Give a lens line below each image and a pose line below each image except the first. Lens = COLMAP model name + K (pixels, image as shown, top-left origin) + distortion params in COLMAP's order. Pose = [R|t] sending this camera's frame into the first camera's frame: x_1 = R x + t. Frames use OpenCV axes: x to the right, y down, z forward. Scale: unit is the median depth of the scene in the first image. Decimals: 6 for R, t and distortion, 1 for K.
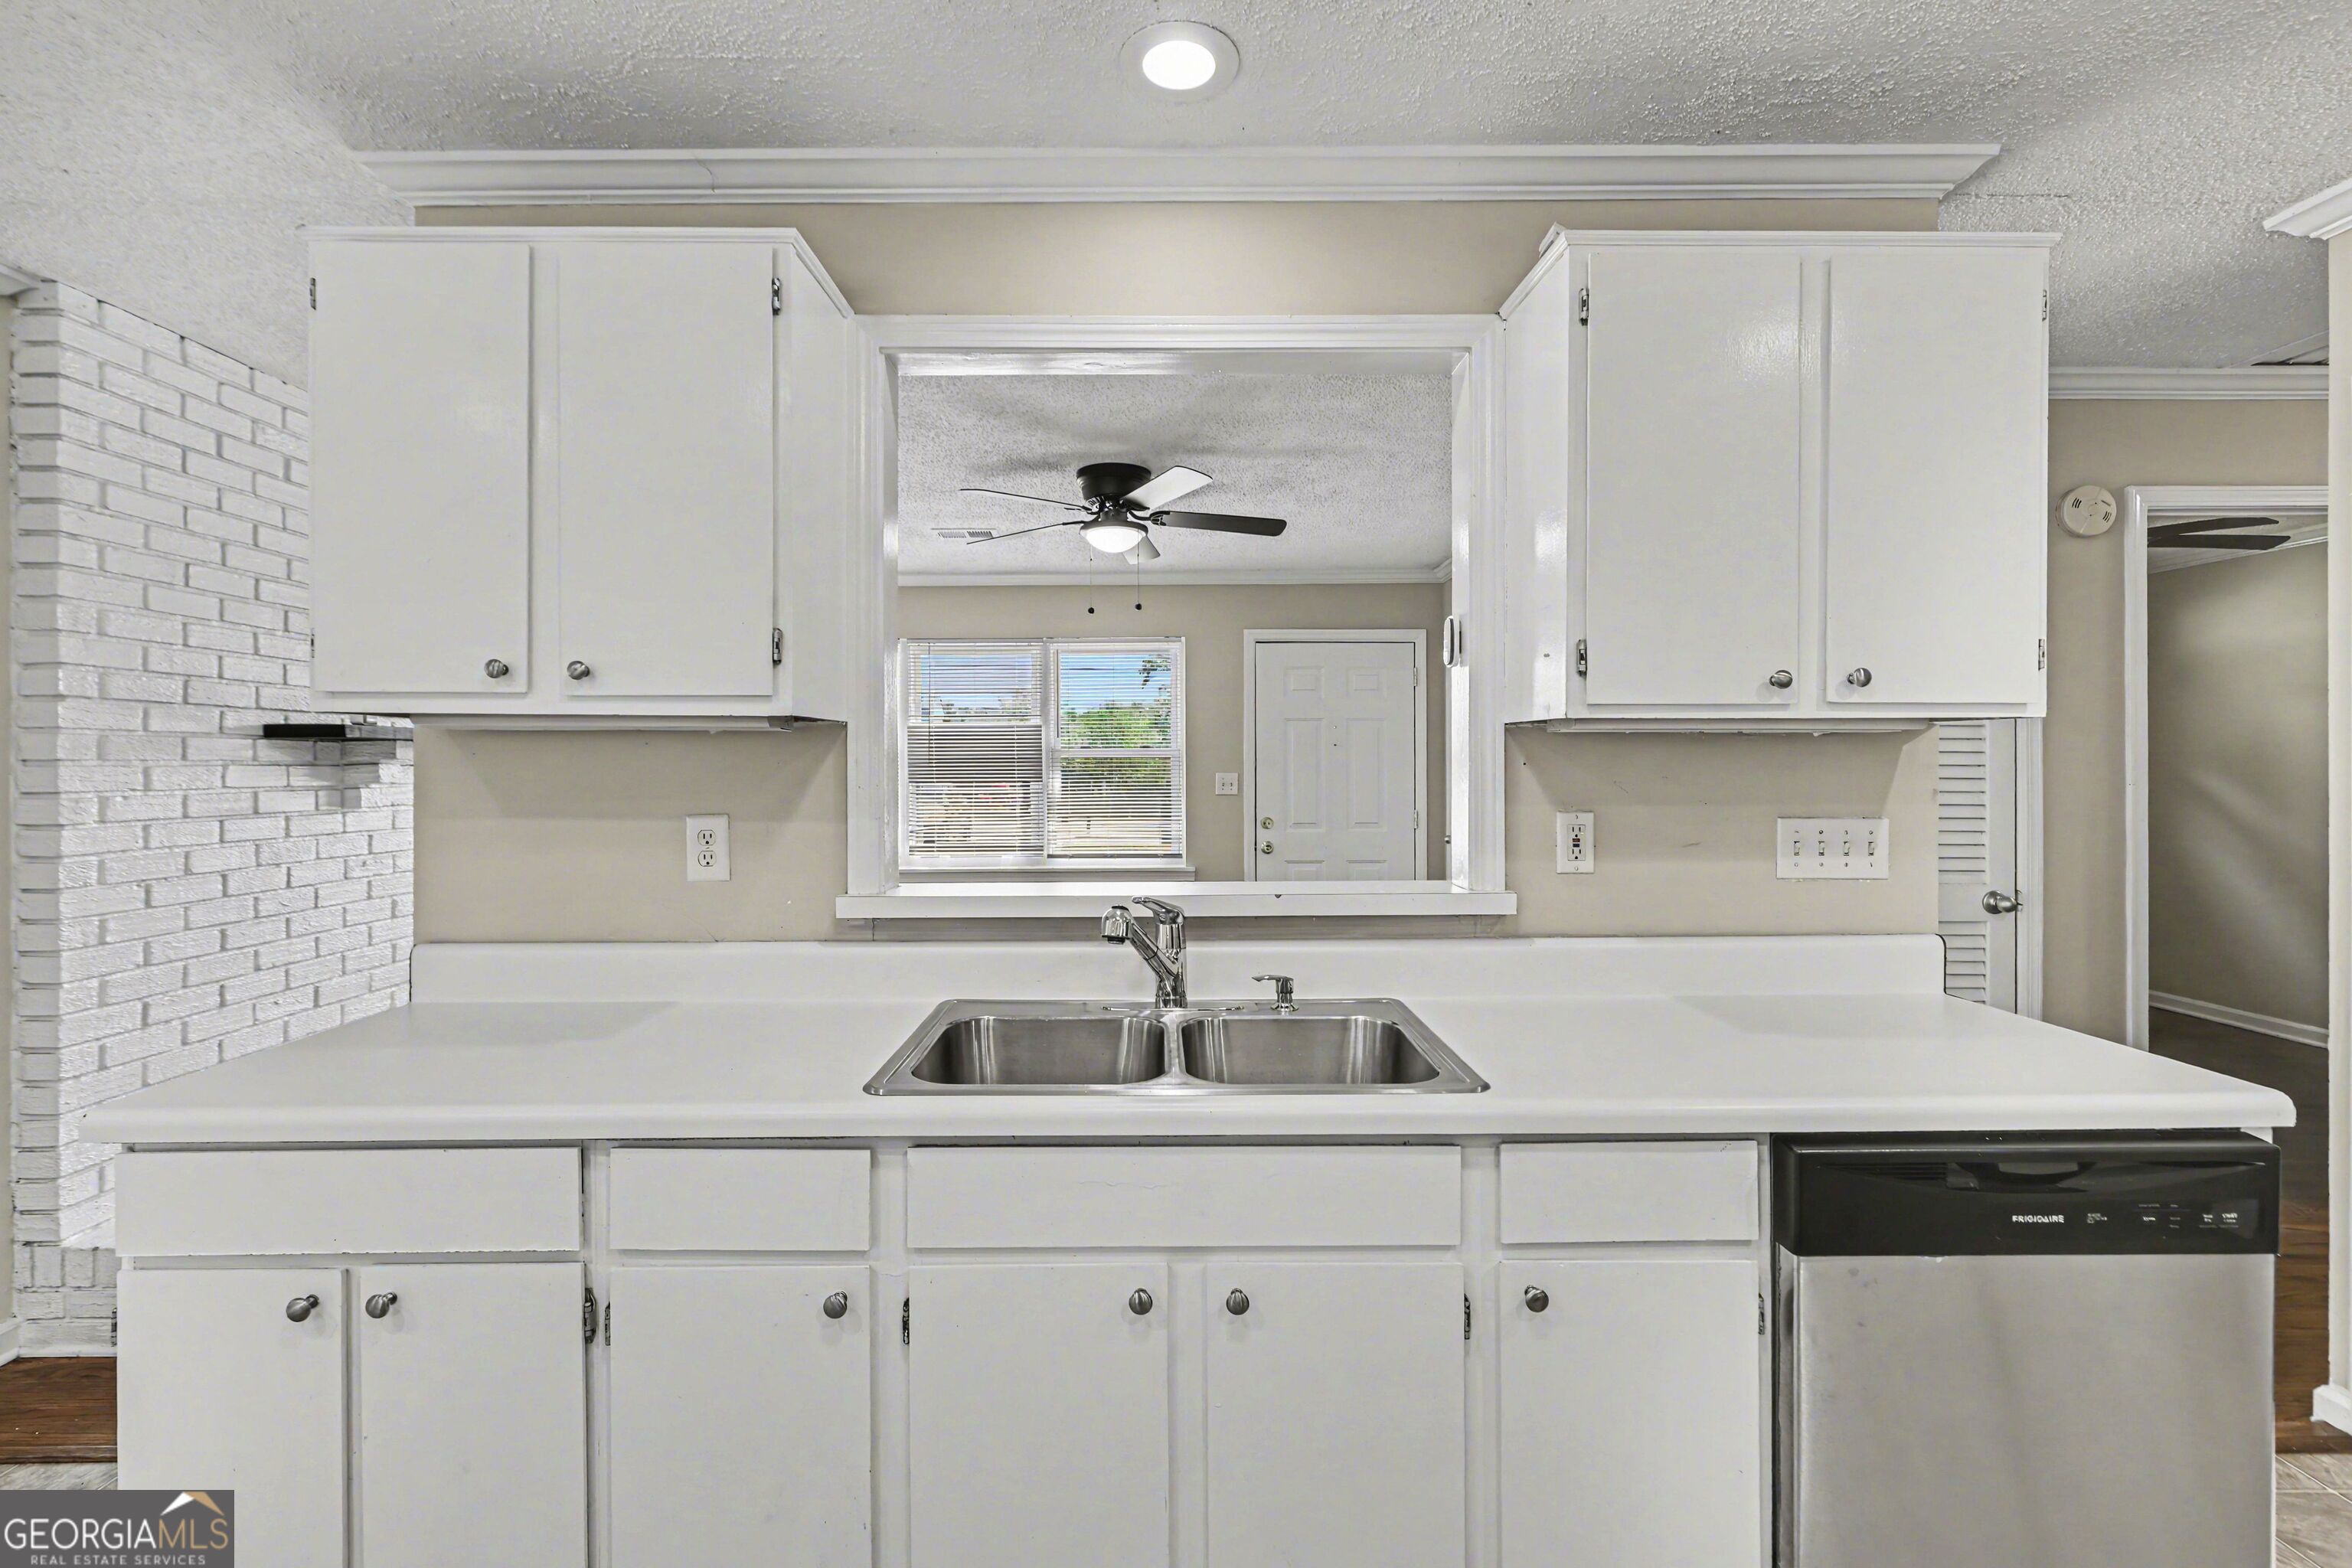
lens RADIAL K [[1058.8, 0, 1165.7], [0, 1058.8, 775.3], [0, 0, 1]] dist [-0.002098, -0.000033]
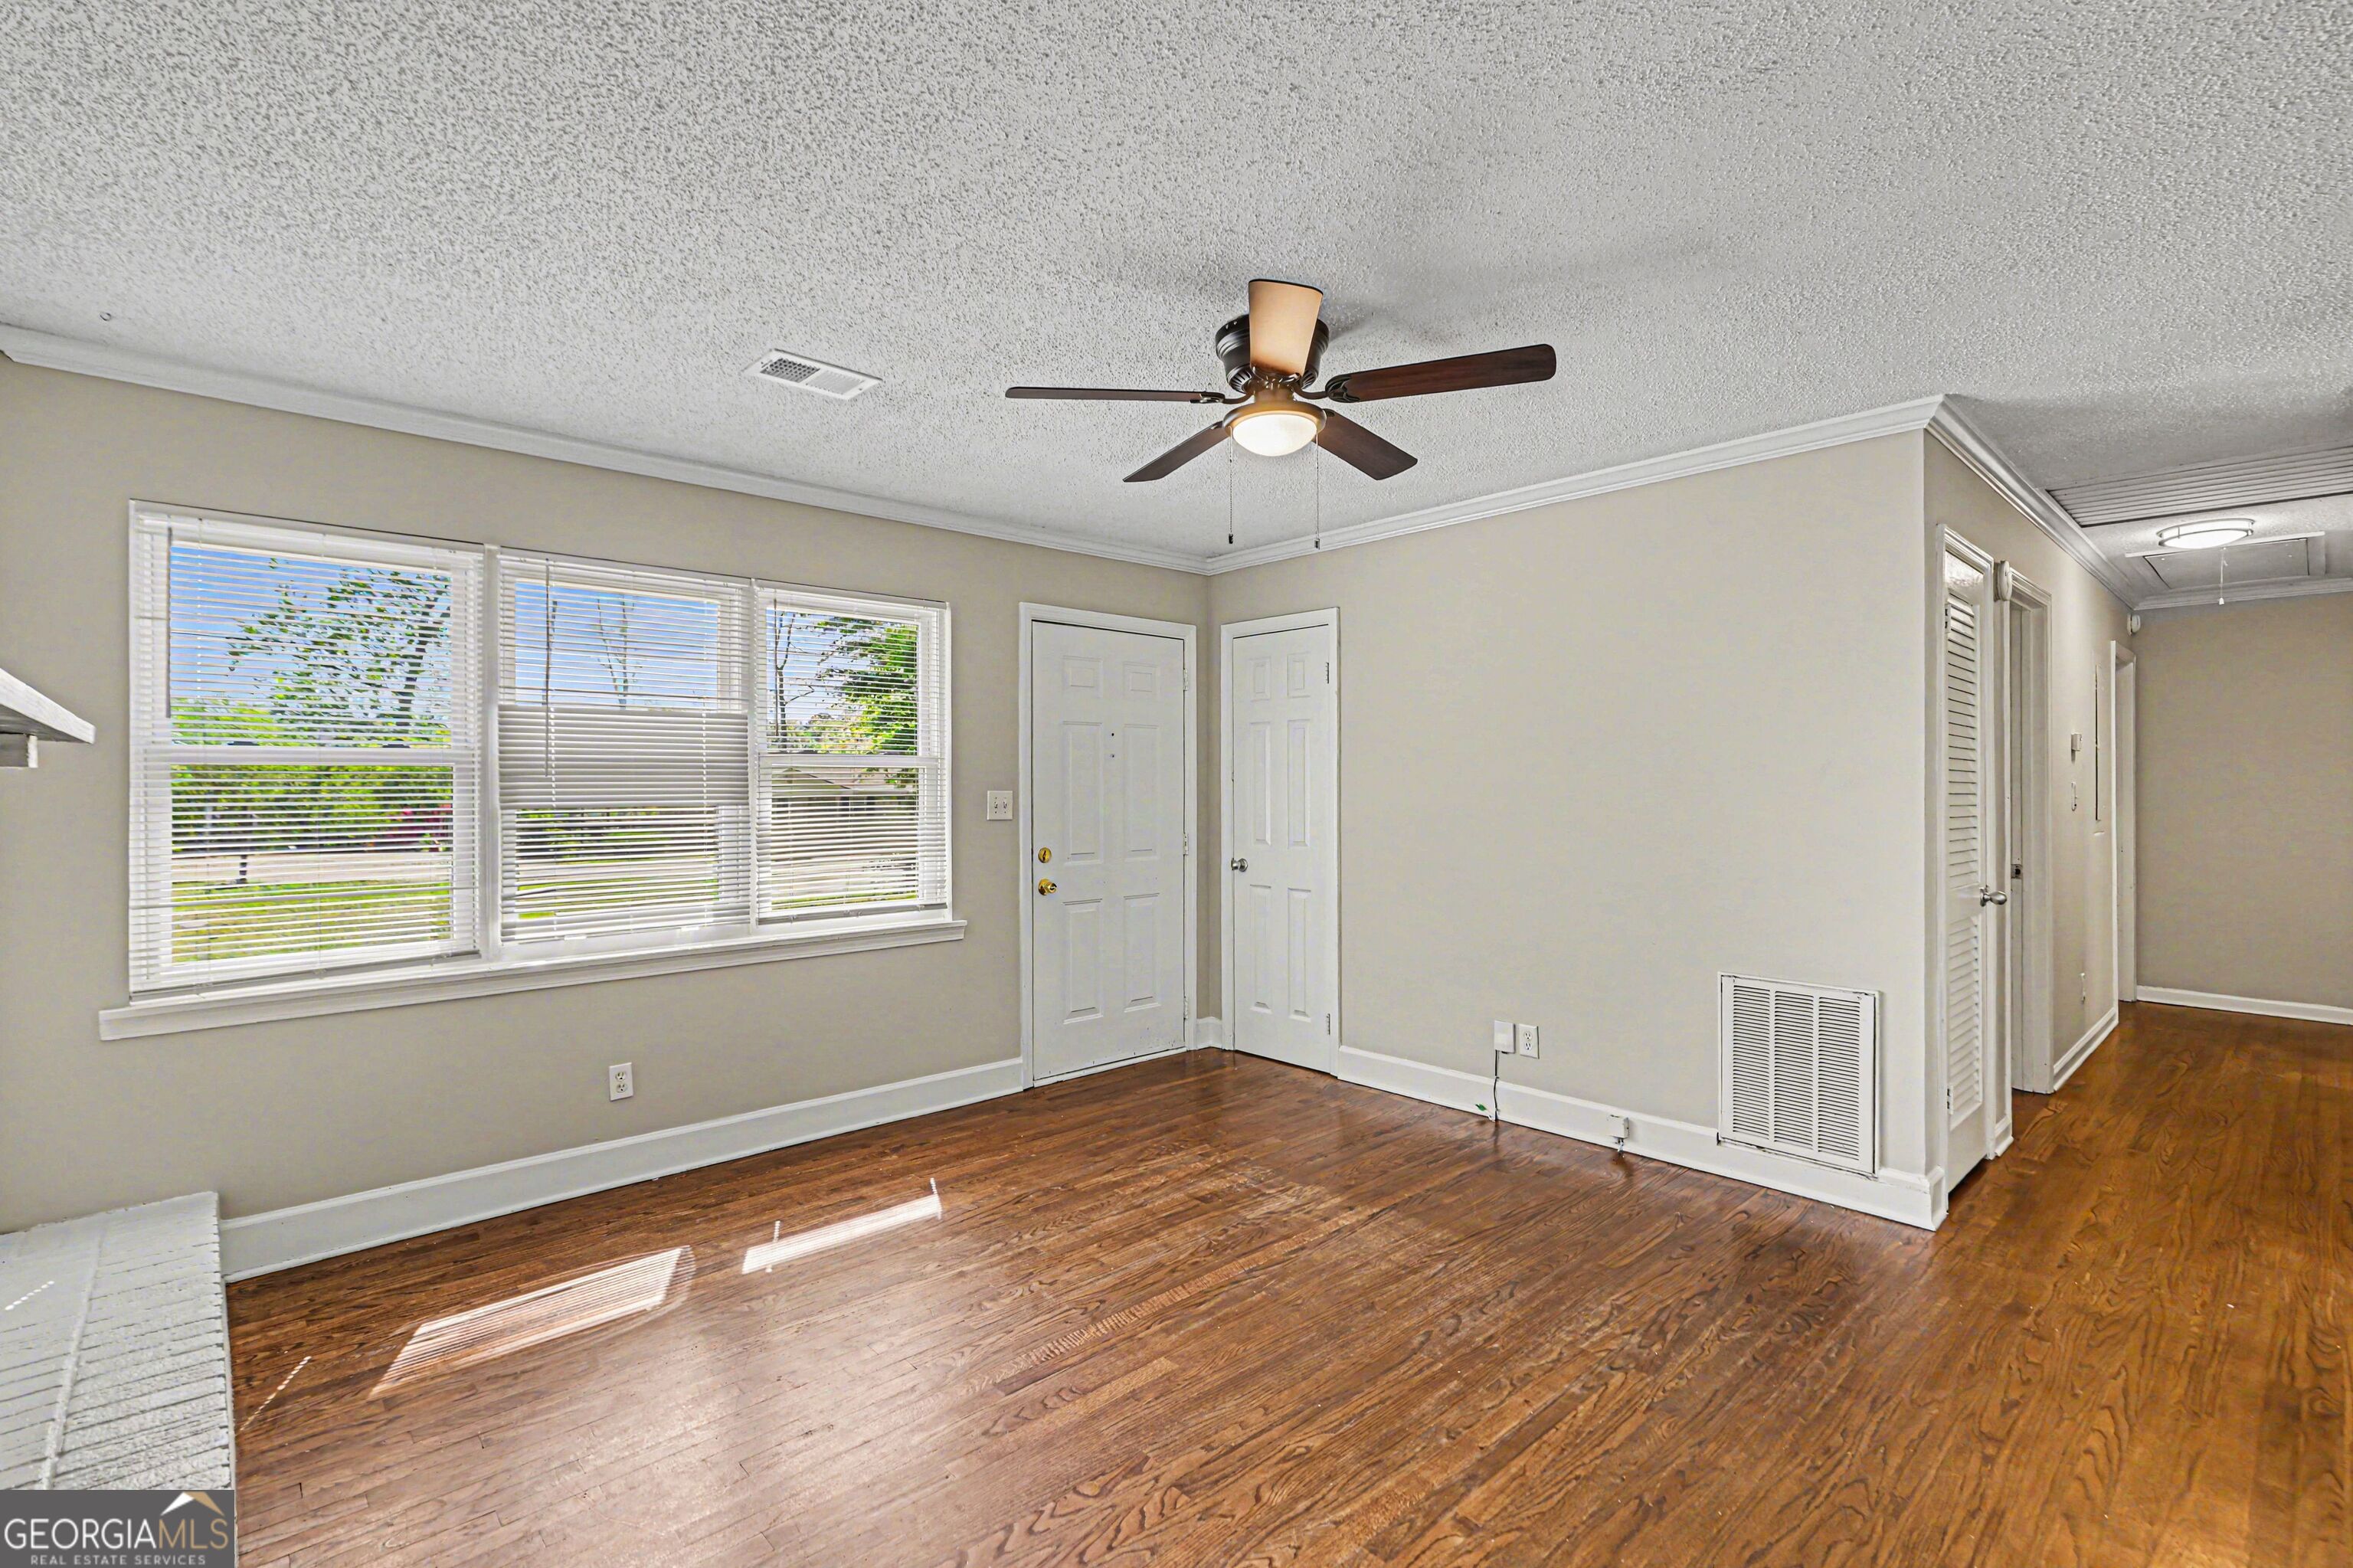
lens RADIAL K [[1059.3, 0, 1169.0], [0, 1059.3, 789.5], [0, 0, 1]] dist [-0.002098, -0.000033]
pose [[0.749693, 0.000497, 0.661786, -0.729099], [-0.001090, 0.999999, 0.000483, -0.007783], [-0.661785, -0.001084, 0.749693, 0.757818]]
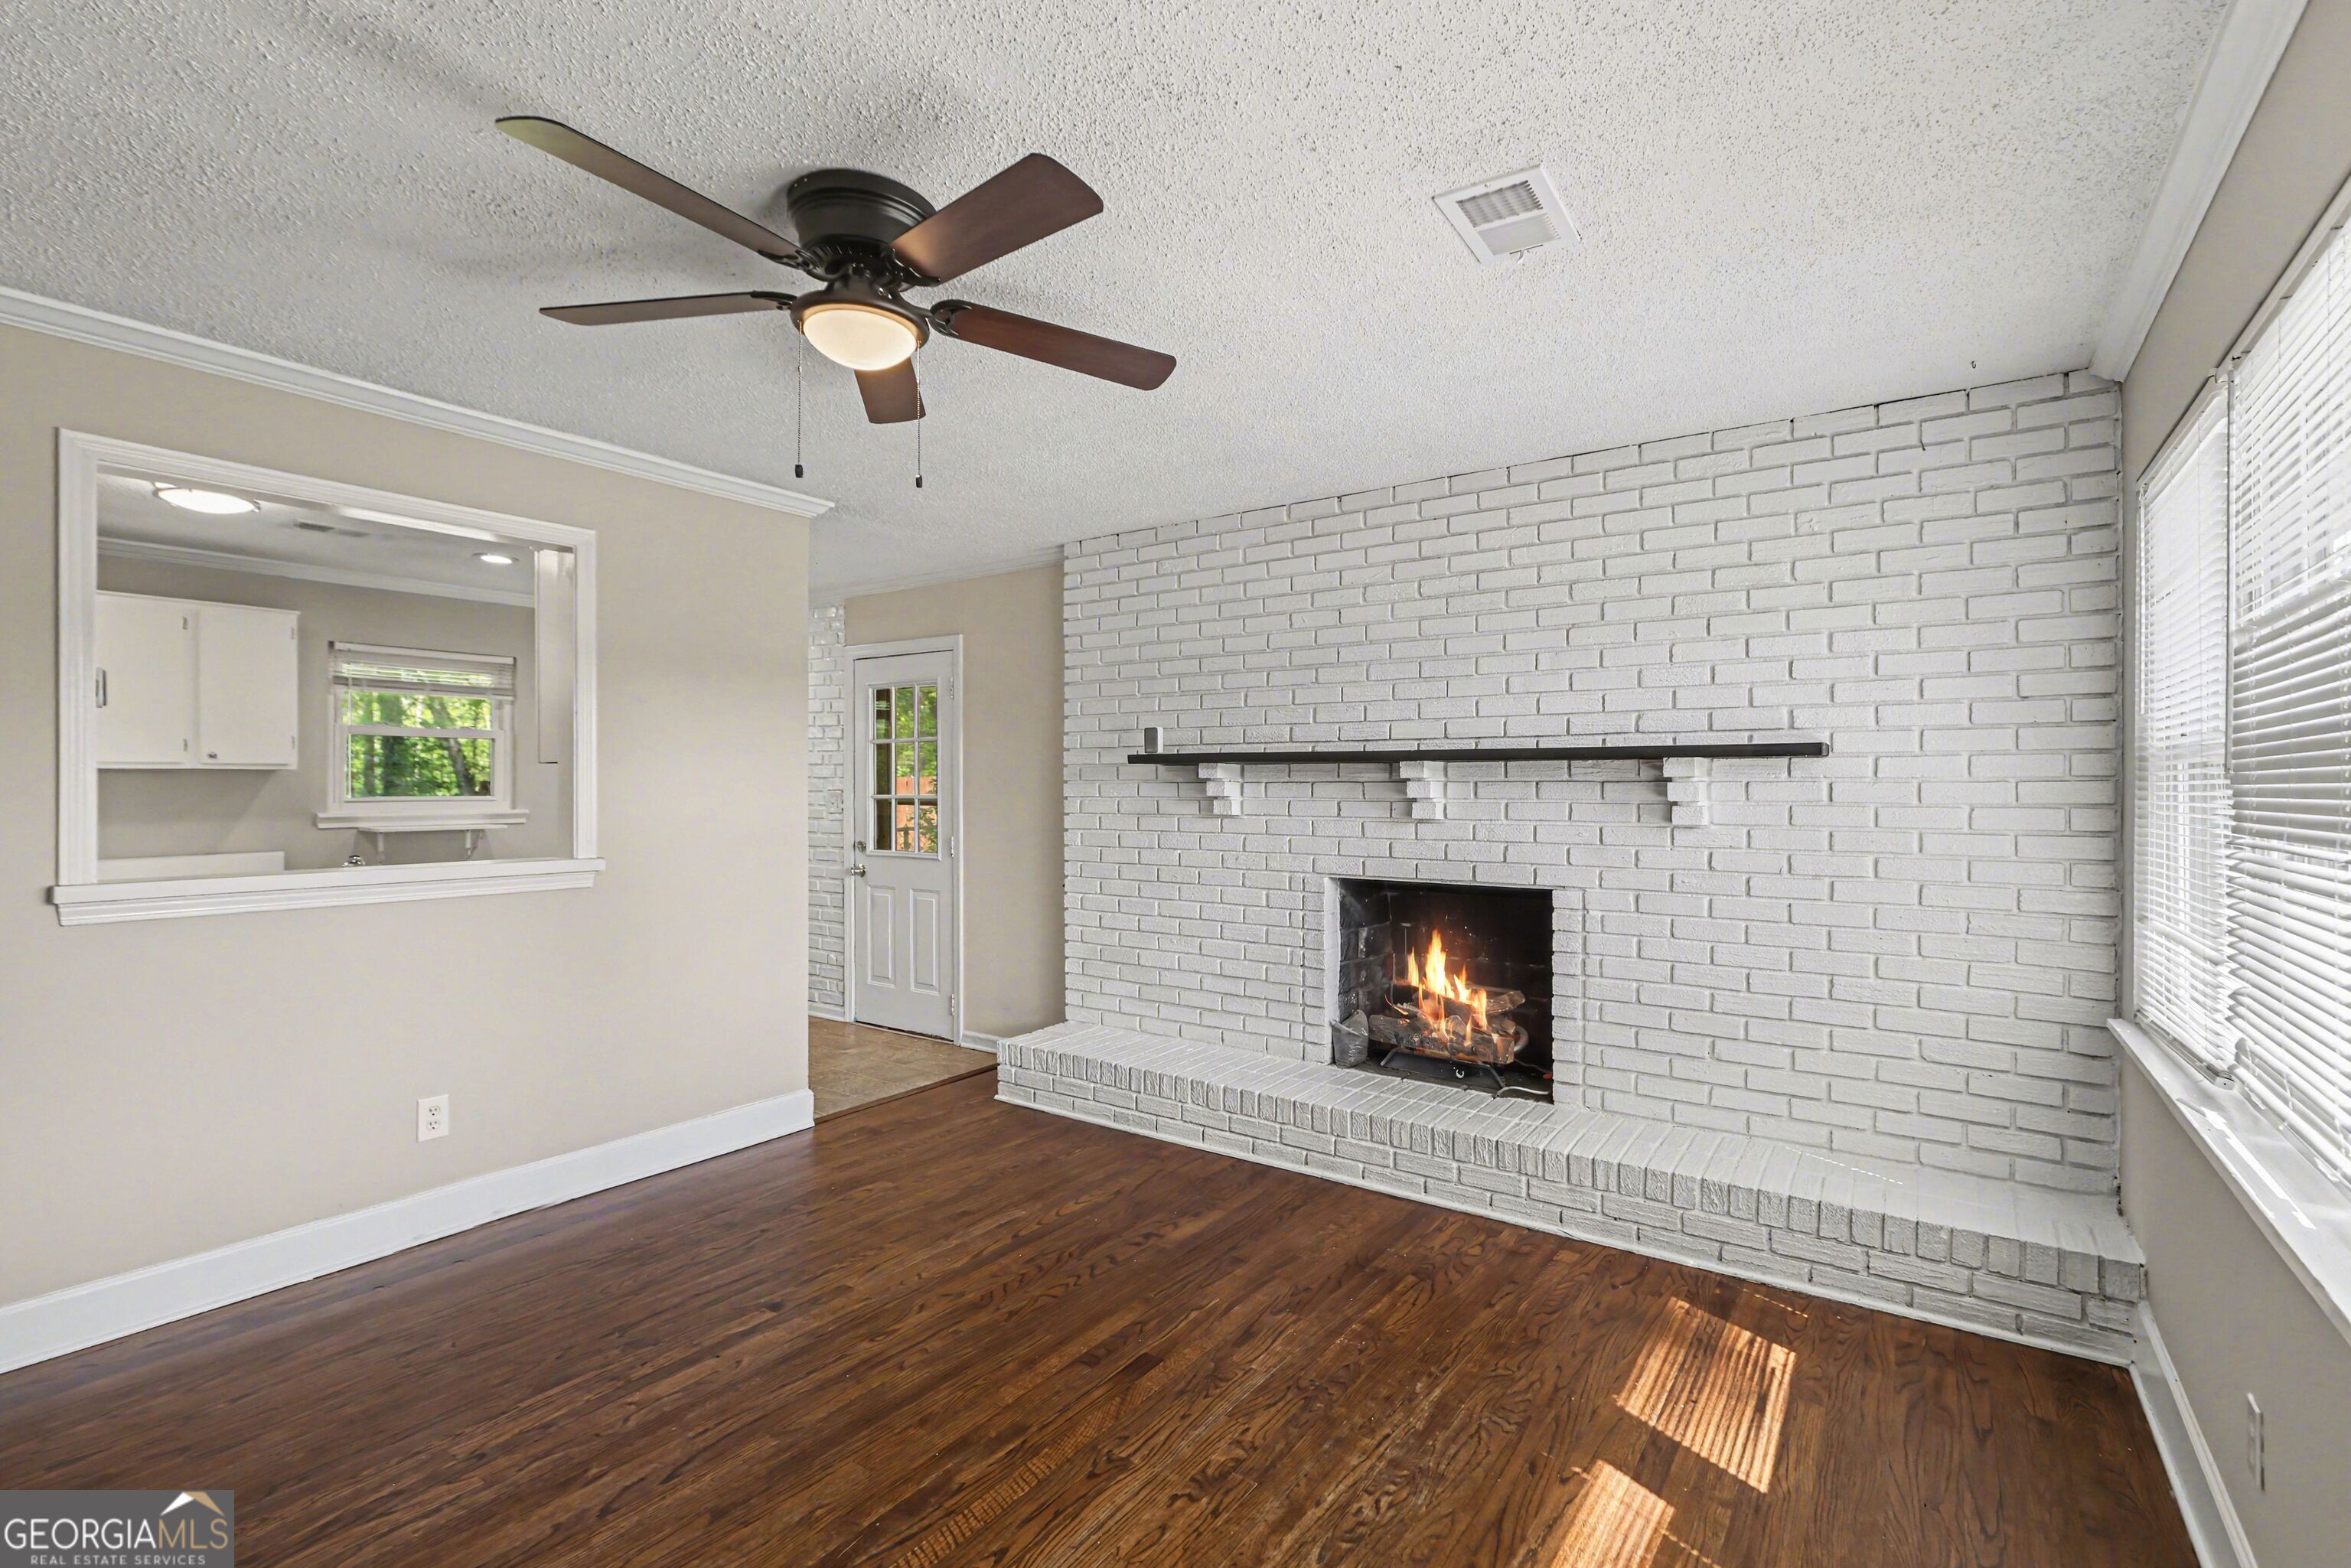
lens RADIAL K [[1058.3, 0, 1189.5], [0, 1058.3, 778.8], [0, 0, 1]] dist [-0.002098, -0.000033]
pose [[-0.575817, 0.003368, -0.817572, 0.381859], [0.000427, 0.999993, 0.003819, -0.021076], [0.817579, 0.001850, -0.575814, 1.953448]]
